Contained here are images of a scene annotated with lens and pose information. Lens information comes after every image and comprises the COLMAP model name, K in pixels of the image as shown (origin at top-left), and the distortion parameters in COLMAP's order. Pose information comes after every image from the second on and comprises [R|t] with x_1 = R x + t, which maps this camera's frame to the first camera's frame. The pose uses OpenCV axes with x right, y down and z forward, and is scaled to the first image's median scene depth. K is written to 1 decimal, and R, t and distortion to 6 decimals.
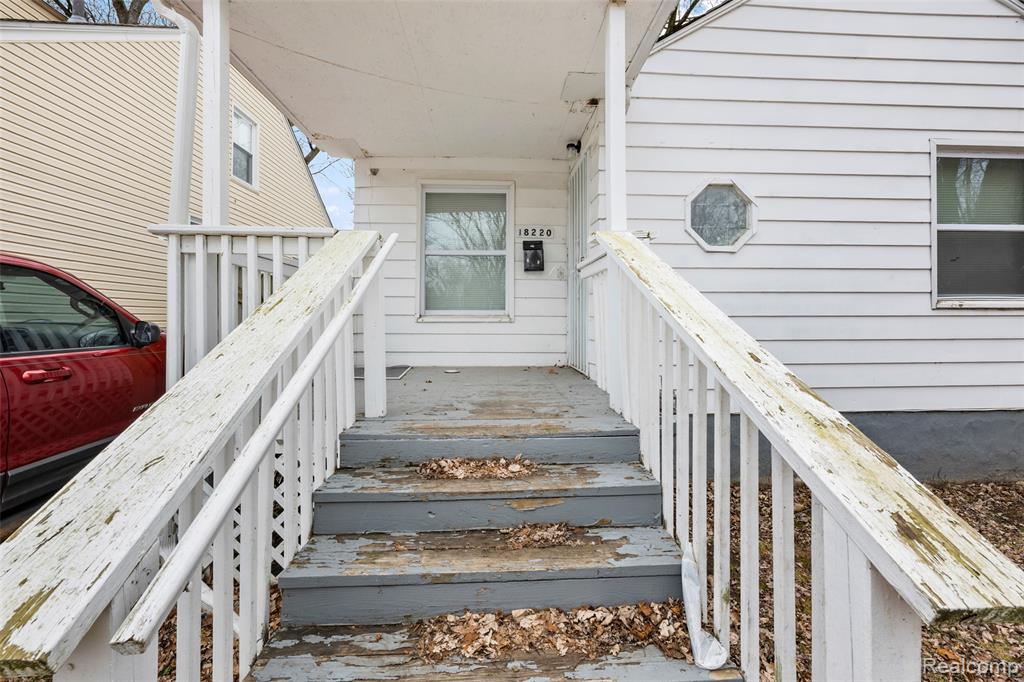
lens RADIAL K [[407.5, 0, 510.5], [0, 407.5, 317.2], [0, 0, 1]] dist [-0.000503, 0.000136]
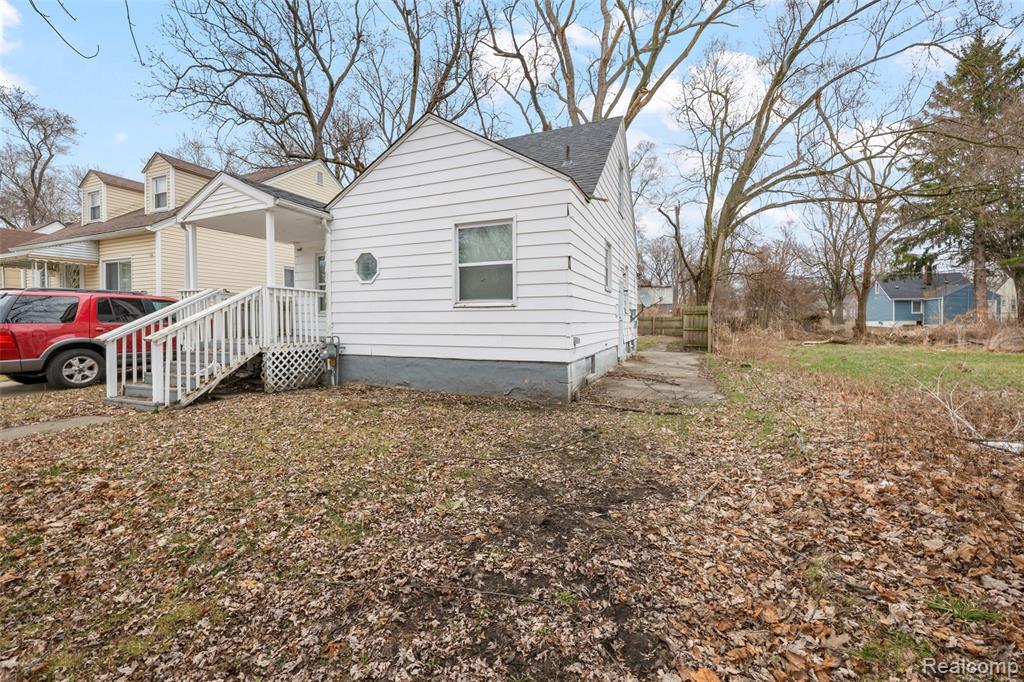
lens RADIAL K [[407.5, 0, 511.6], [0, 407.5, 336.5], [0, 0, 1]] dist [-0.000503, 0.000136]
pose [[0.898997, 0.016020, -0.437662, 2.144439], [0.002945, 0.999087, 0.042618, 0.037676], [0.437945, -0.039603, 0.898129, -0.659448]]
